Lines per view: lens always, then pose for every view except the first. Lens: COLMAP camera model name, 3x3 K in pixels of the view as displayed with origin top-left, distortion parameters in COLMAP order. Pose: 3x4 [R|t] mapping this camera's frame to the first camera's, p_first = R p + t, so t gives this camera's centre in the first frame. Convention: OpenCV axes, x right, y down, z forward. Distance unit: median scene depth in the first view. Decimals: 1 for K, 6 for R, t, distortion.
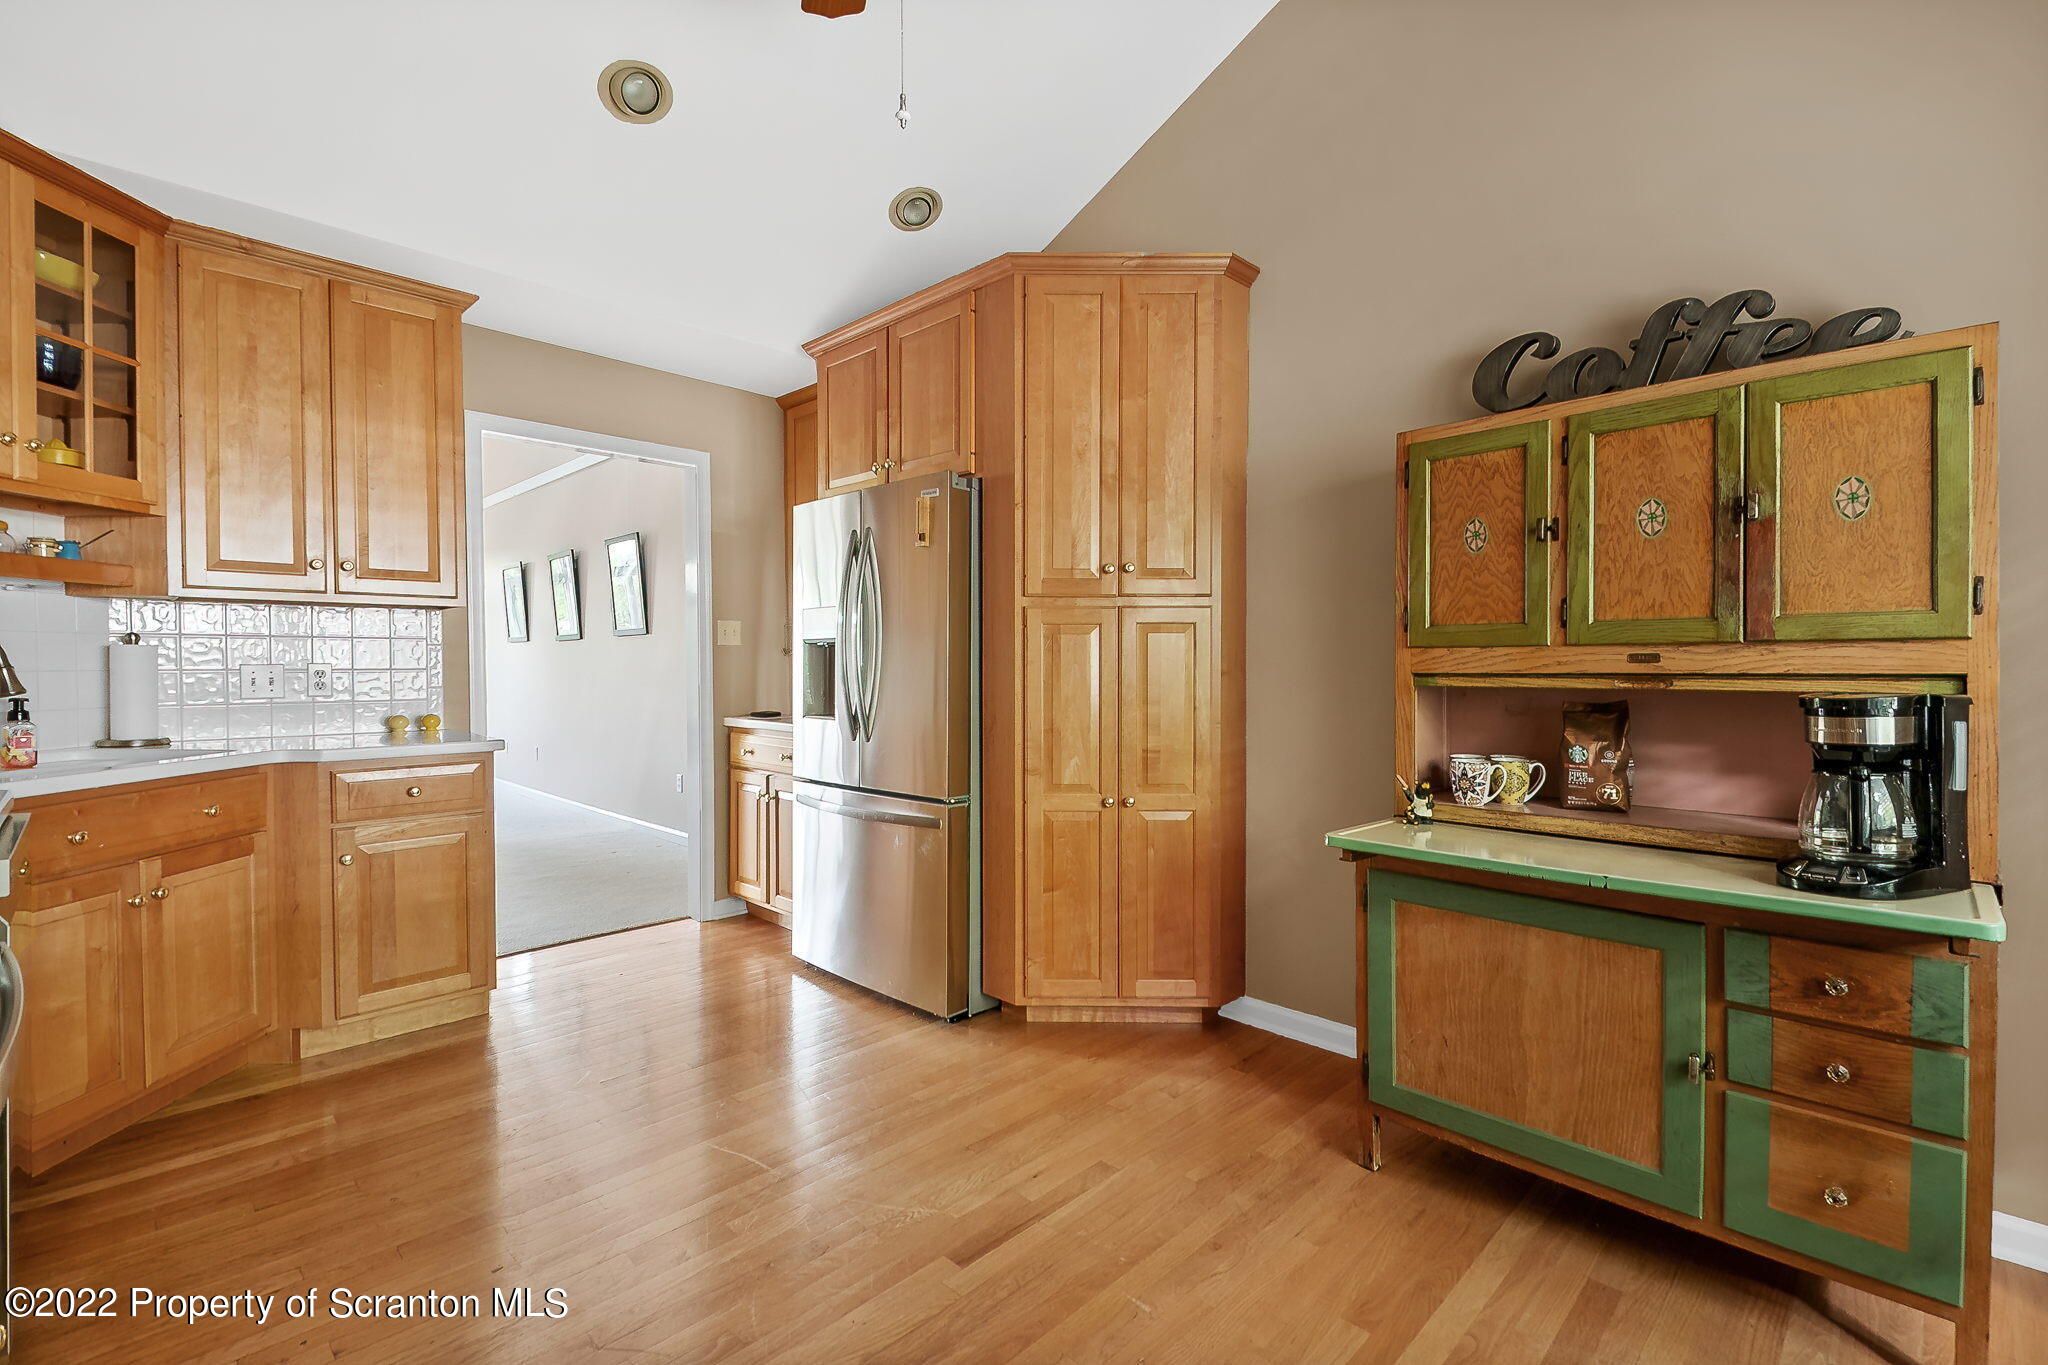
lens RADIAL K [[897.8, 0, 1007.8], [0, 897.8, 671.8], [0, 0, 1]] dist [0.009408, -0.015314]
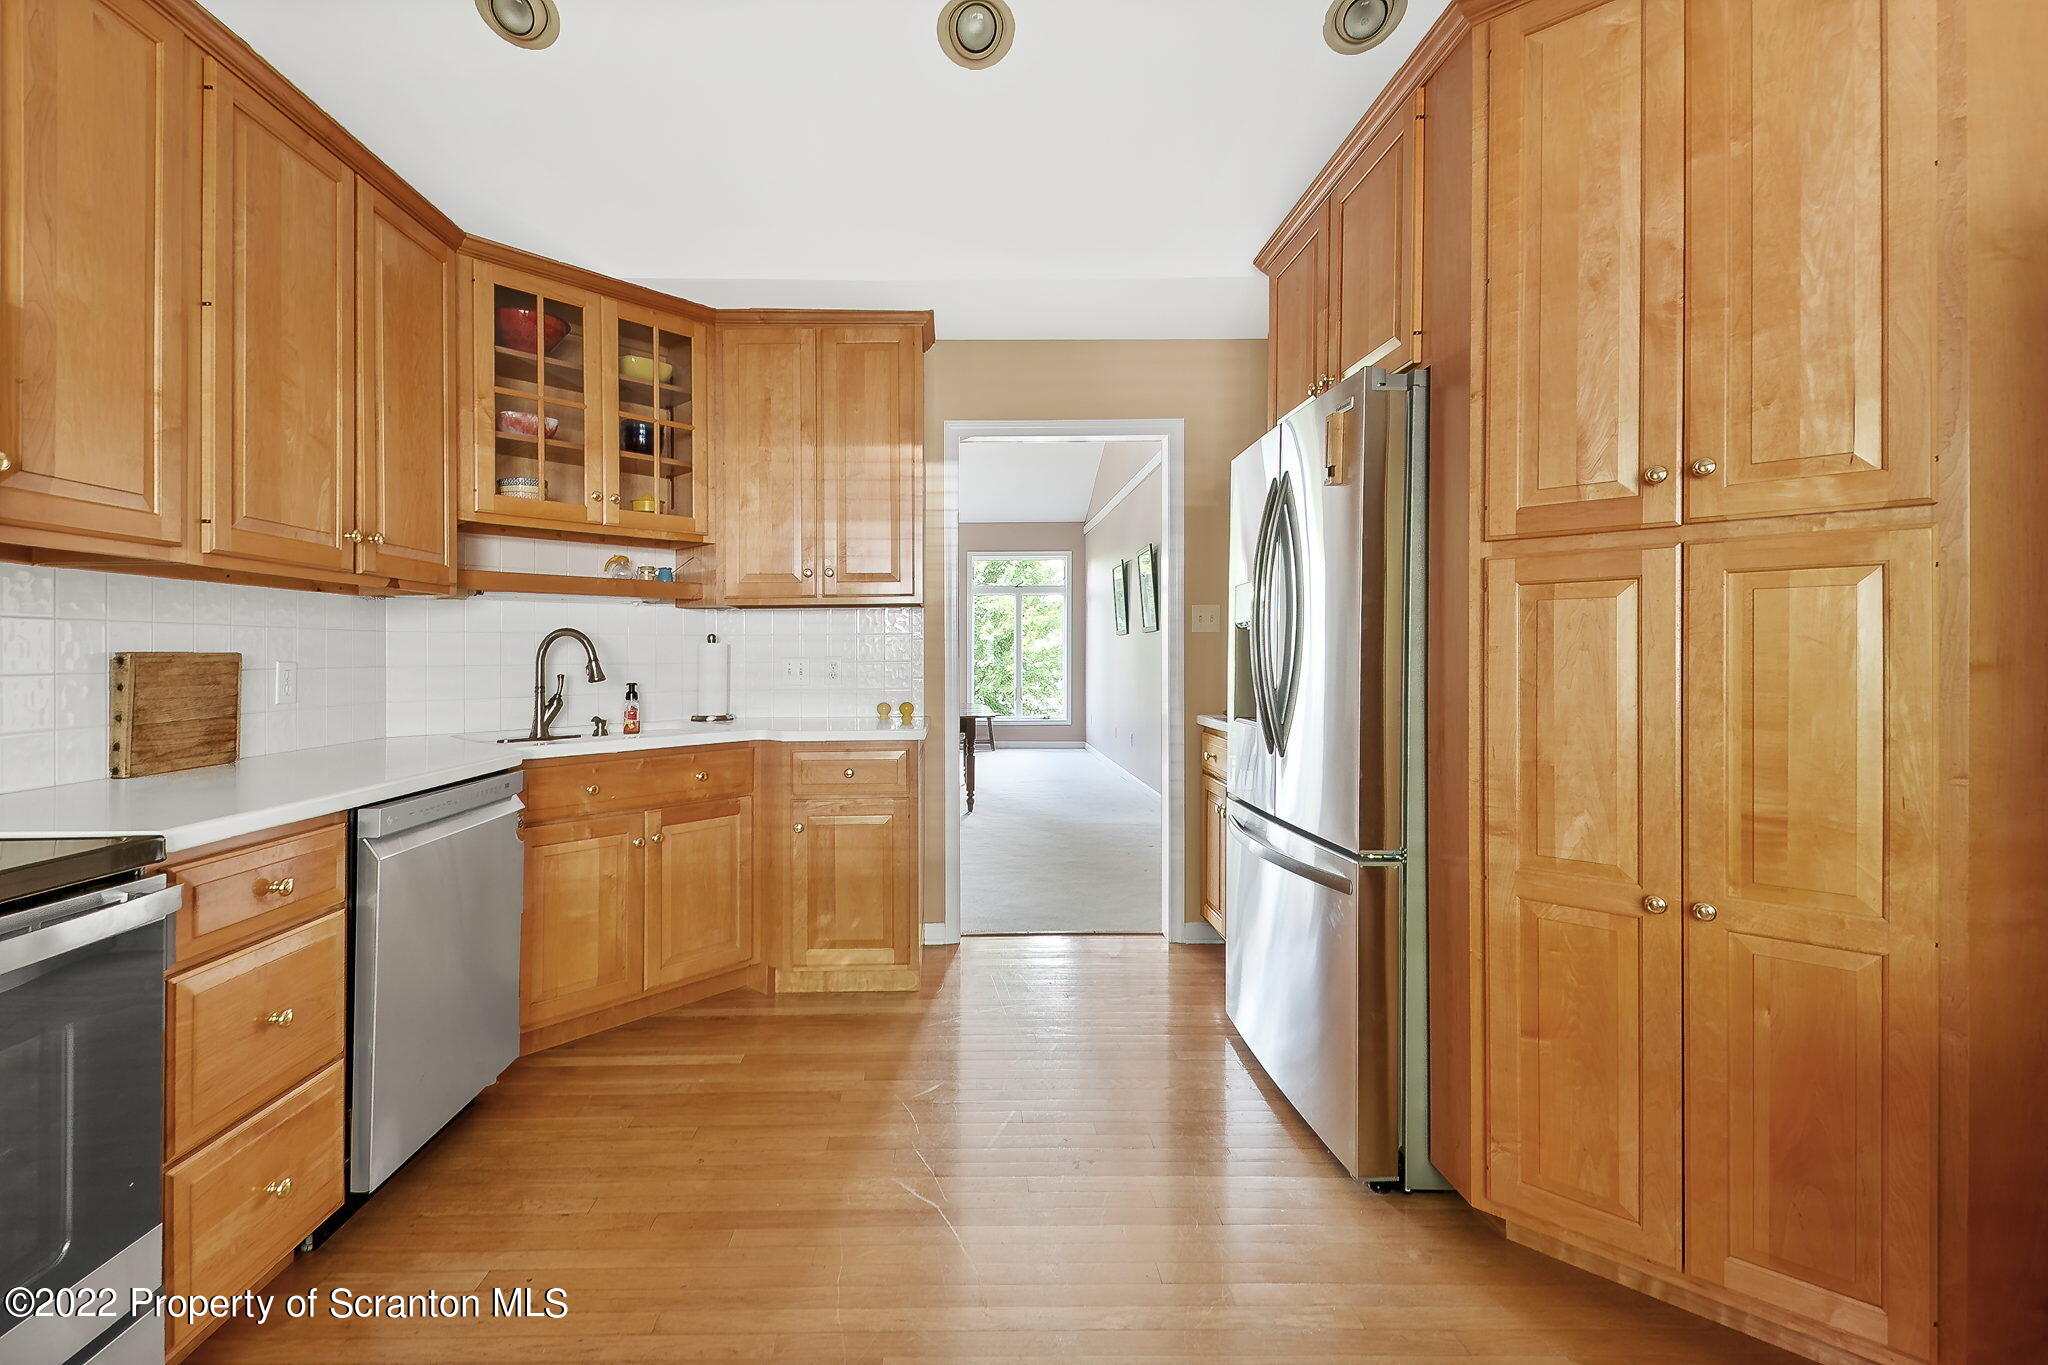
lens RADIAL K [[884.0, 0, 976.4], [0, 884.0, 656.1], [0, 0, 1]] dist [0.024719, -0.015464]
pose [[0.708785, -0.005640, -0.705402, 0.201620], [0.000924, 0.999975, -0.007067, -0.001559], [0.705424, 0.004358, 0.708772, 0.324183]]
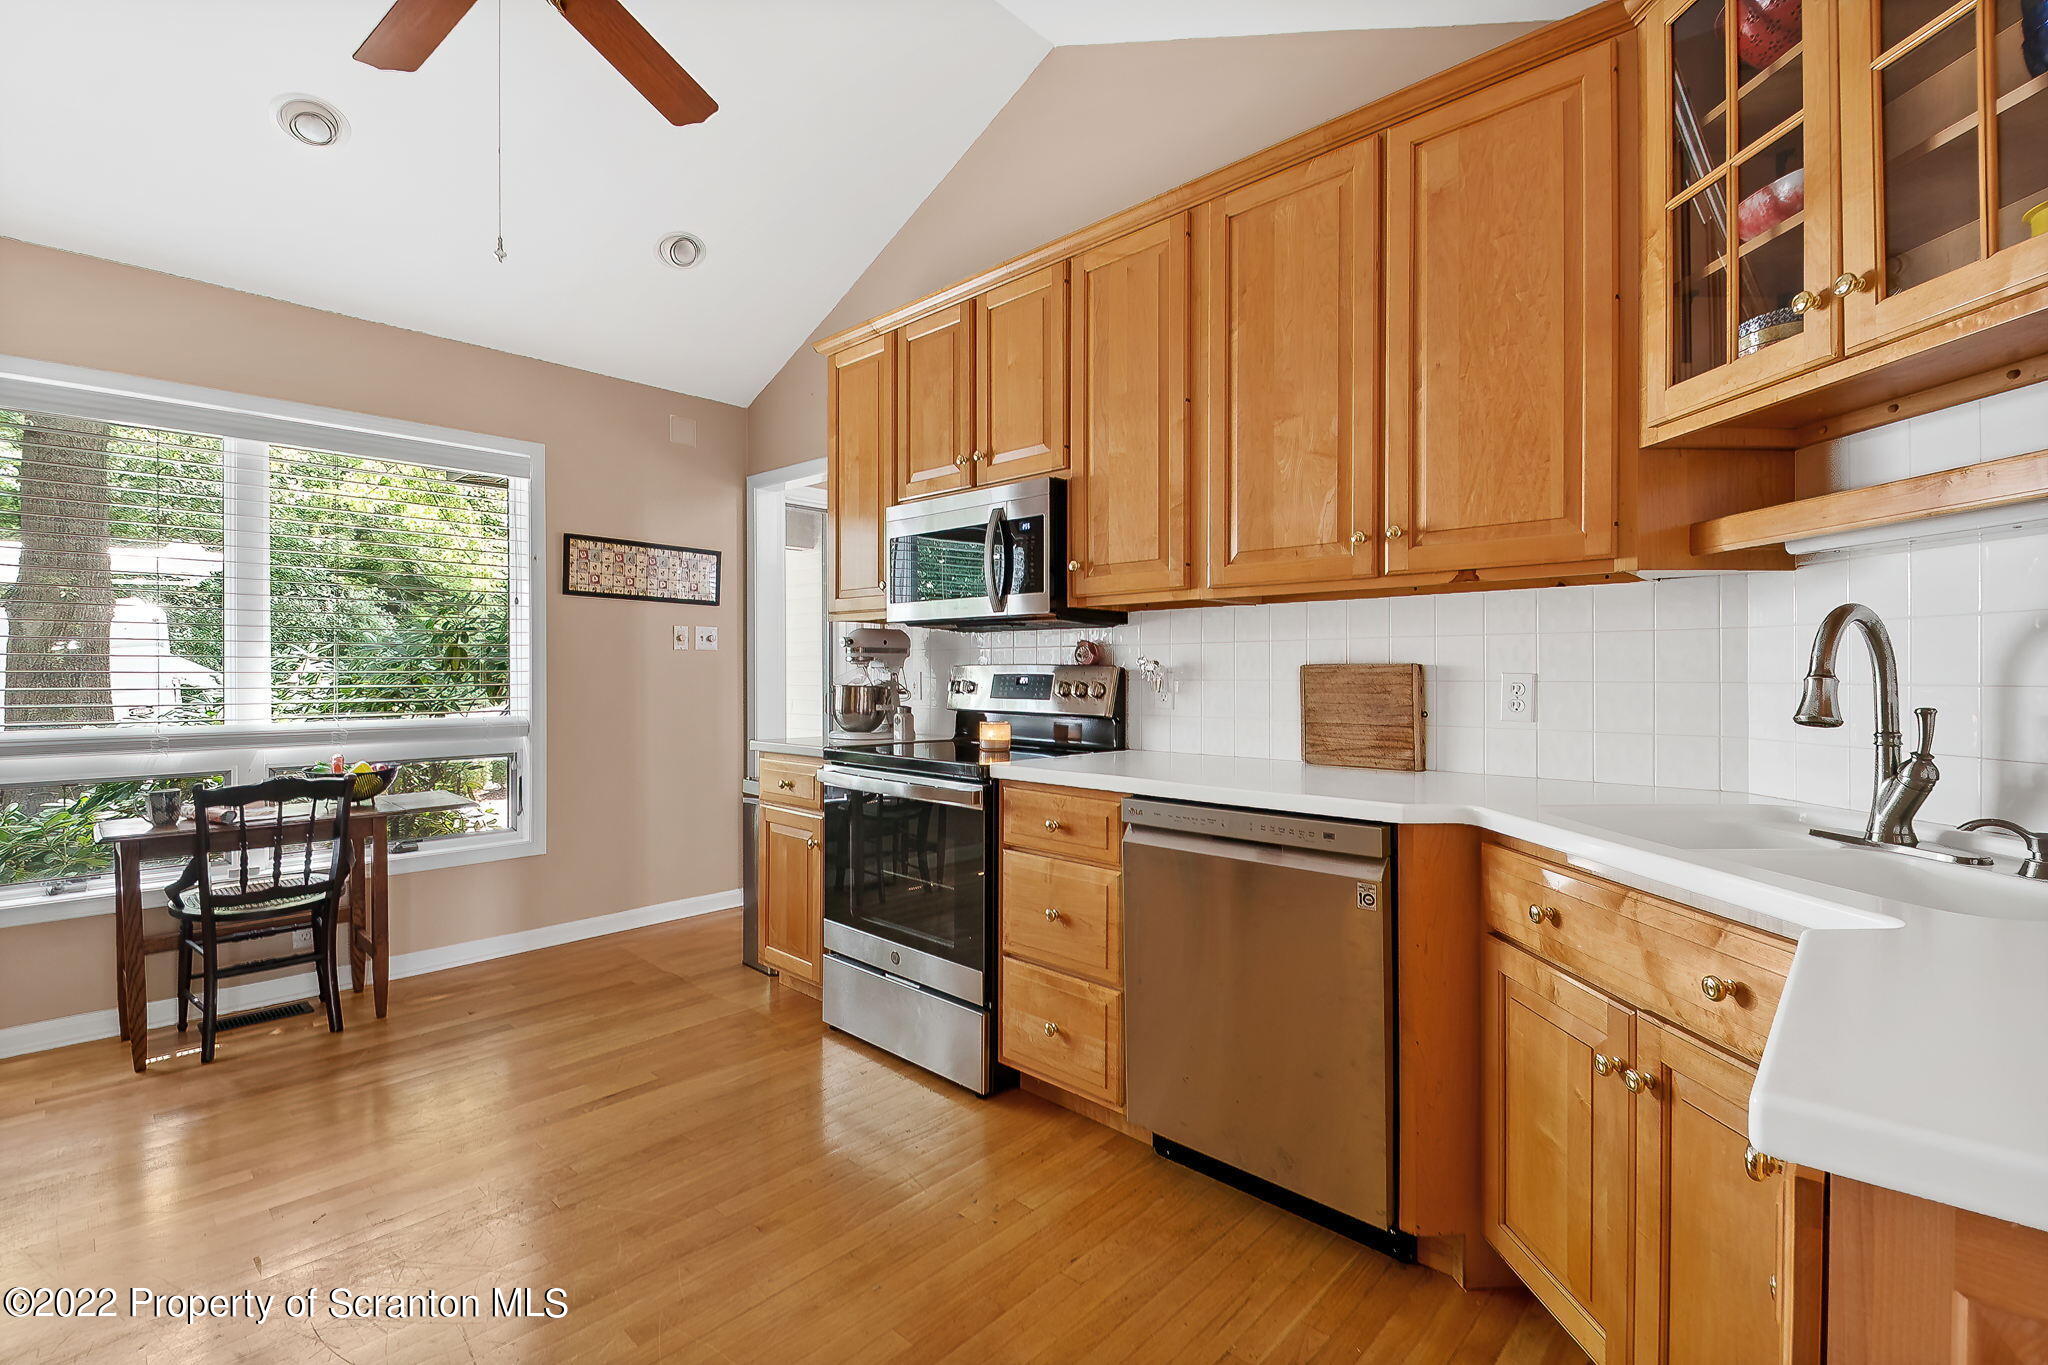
lens RADIAL K [[897.8, 0, 1007.8], [0, 897.8, 671.8], [0, 0, 1]] dist [0.009408, -0.015314]
pose [[-0.999770, -0.002574, -0.021294, -0.378740], [-0.002798, 0.999941, 0.010510, -0.010136], [0.021266, 0.010567, -0.999718, 1.139813]]
